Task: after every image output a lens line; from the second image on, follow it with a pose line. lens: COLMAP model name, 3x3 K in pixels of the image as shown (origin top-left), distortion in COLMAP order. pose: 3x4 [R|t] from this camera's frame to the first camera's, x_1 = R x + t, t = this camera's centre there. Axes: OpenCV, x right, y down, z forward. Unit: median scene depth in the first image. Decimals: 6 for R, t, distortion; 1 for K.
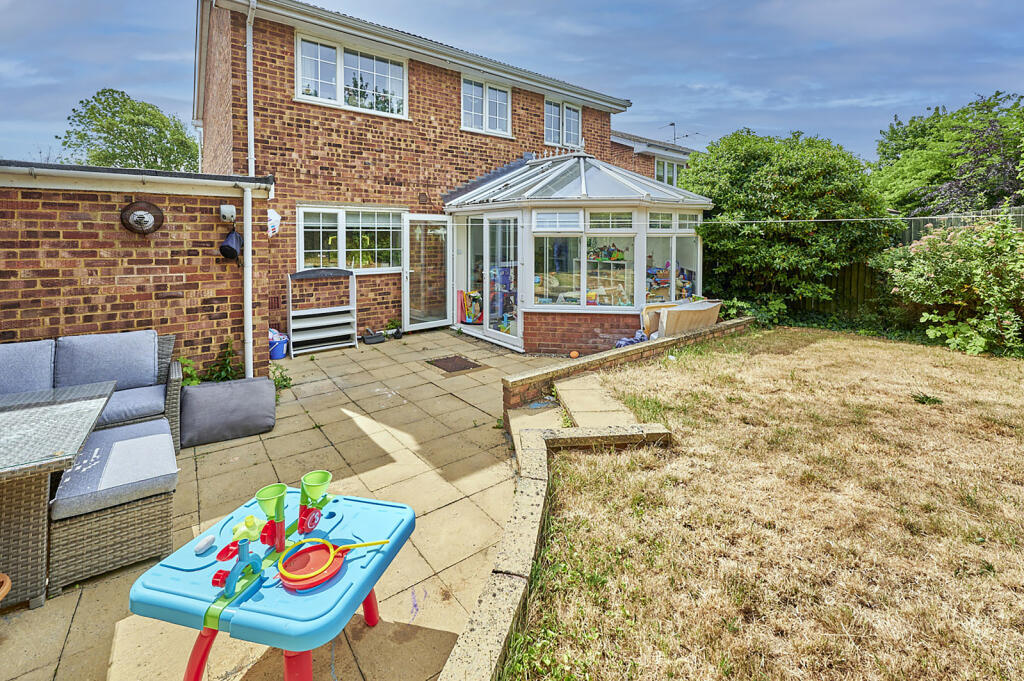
lens RADIAL K [[437.3, 0, 513.0], [0, 437.3, 238.4], [0, 0, 1]] dist [0.001262, 0.000135]
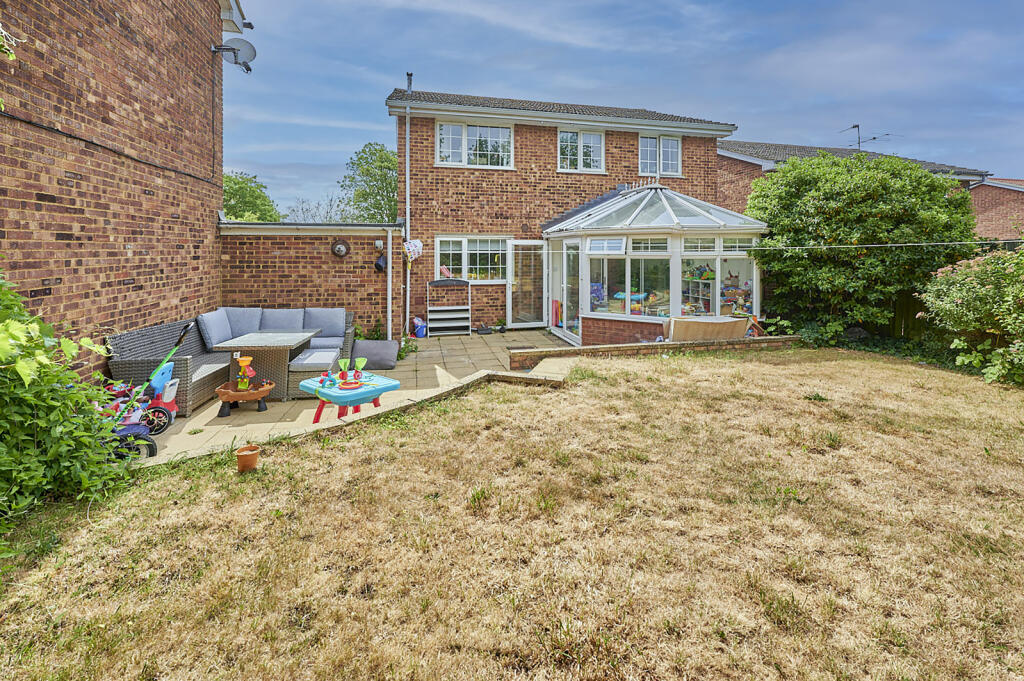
lens RADIAL K [[437.3, 0, 513.0], [0, 437.3, 238.4], [0, 0, 1]] dist [0.001262, 0.000135]
pose [[0.910117, -0.013486, -0.414133, 0.354725], [-0.002415, 0.999281, -0.037848, -0.011862], [0.414345, 0.035446, 0.909429, -0.238952]]
